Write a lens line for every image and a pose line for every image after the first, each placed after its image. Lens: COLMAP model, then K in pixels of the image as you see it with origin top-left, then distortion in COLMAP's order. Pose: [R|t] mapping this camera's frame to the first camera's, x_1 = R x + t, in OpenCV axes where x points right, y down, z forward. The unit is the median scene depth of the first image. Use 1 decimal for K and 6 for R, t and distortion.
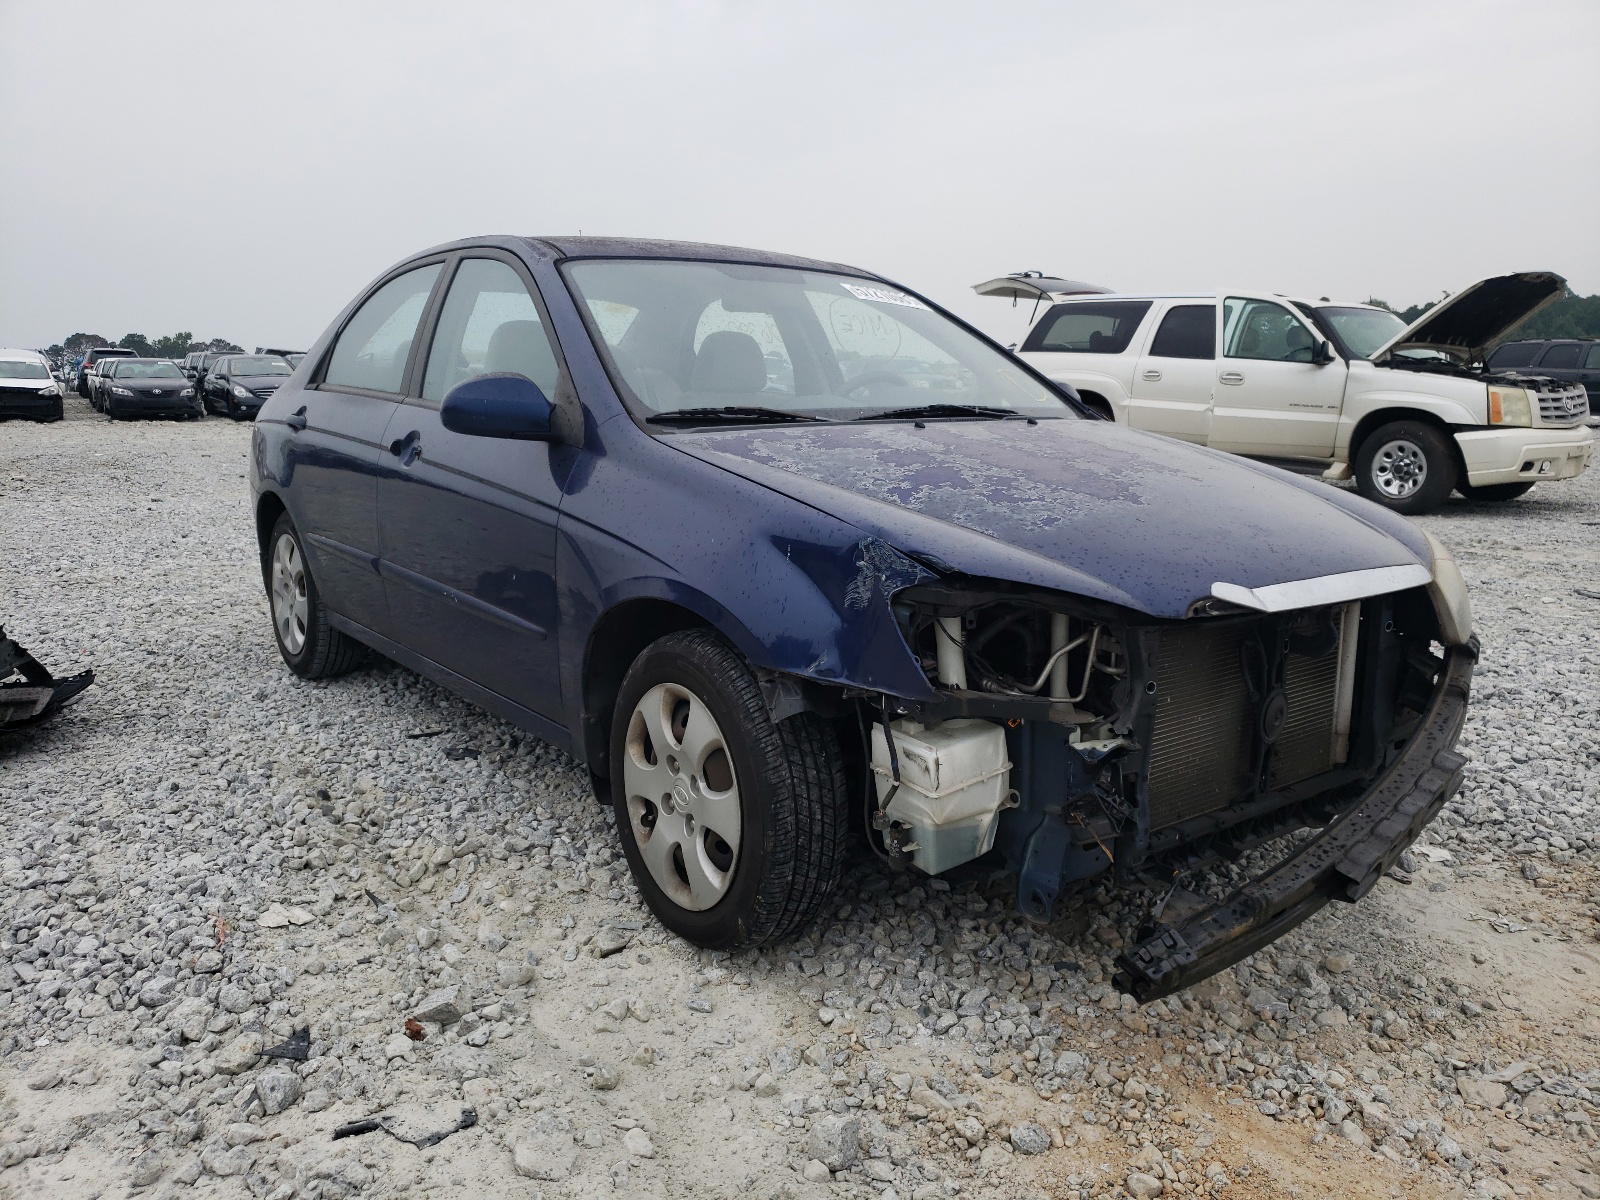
lens RADIAL K [[1209.6, 0, 807.1], [0, 1209.6, 593.1], [0, 0, 1]] dist [0.002894, 0.004274]
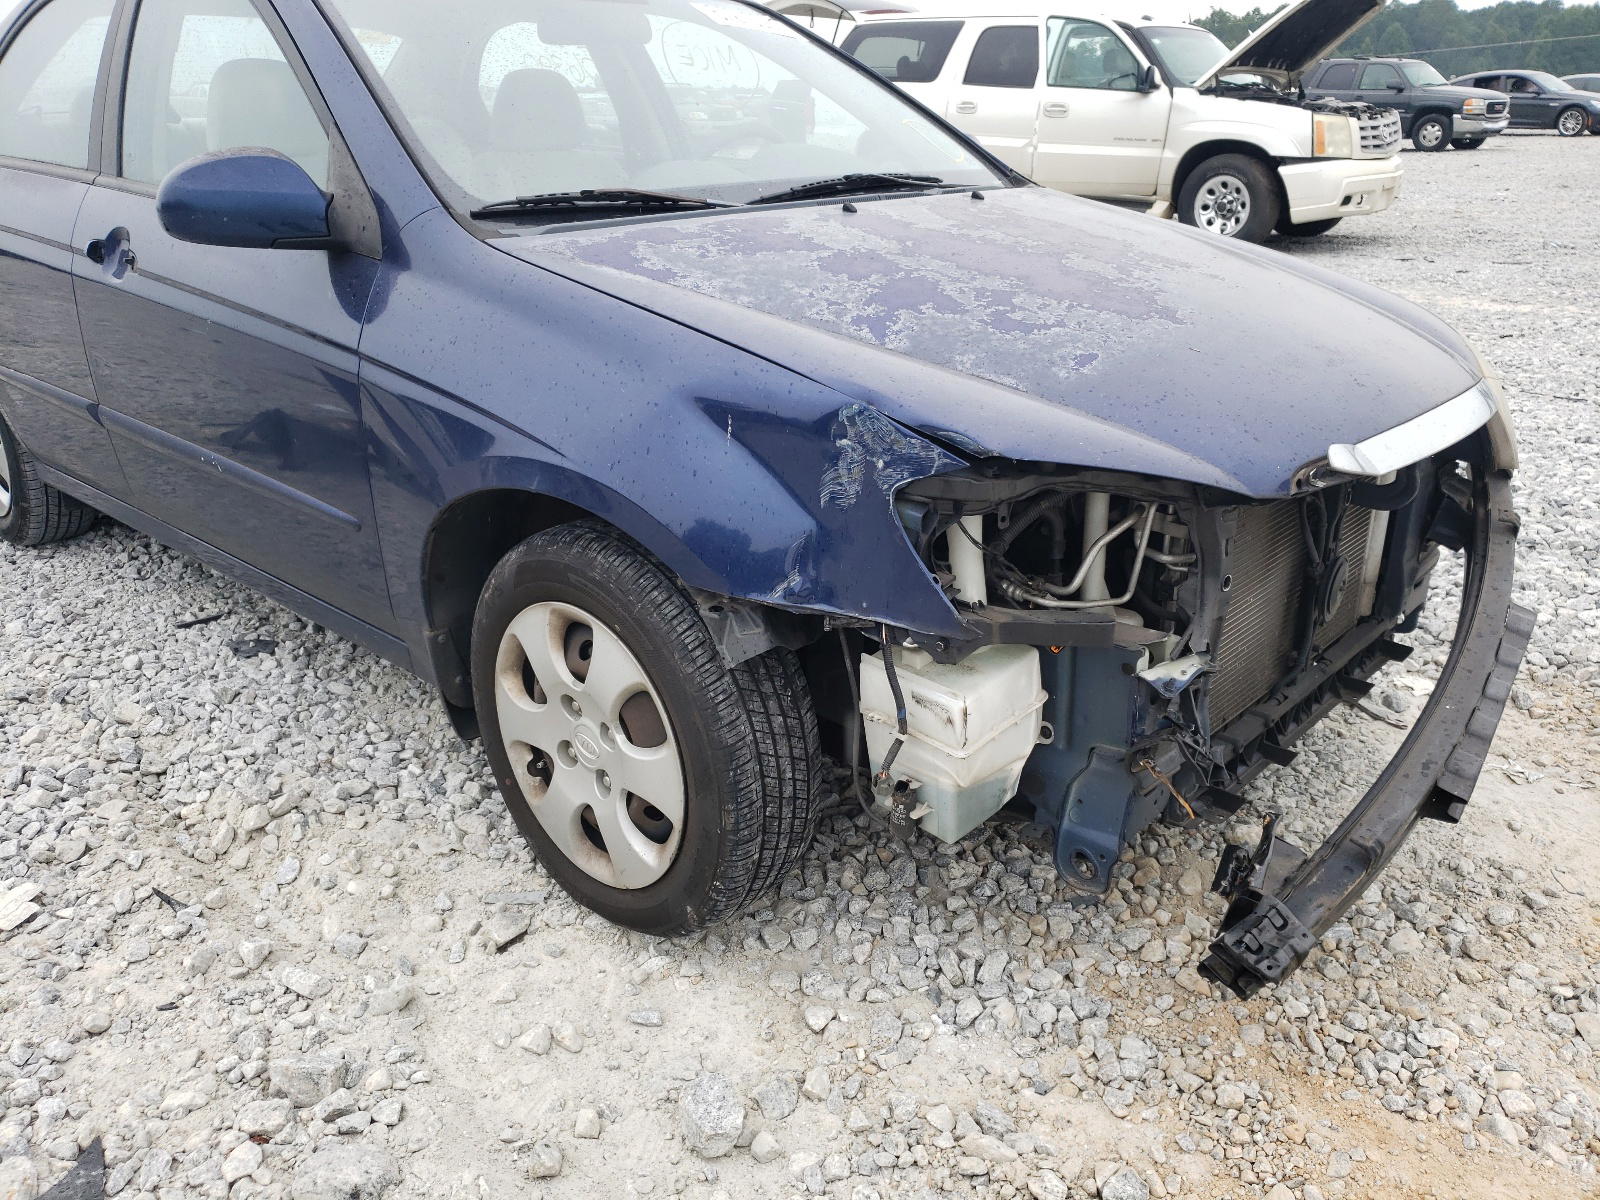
lens RADIAL K [[1209.6, 0, 815.4], [0, 1209.6, 599.2], [0, 0, 1]] dist [0.002894, 0.004274]
pose [[0.982270, -0.084768, 0.167210, -0.080996], [0.048127, 0.976063, 0.212098, -0.071542], [-0.181187, -0.200290, 0.962837, 0.265795]]
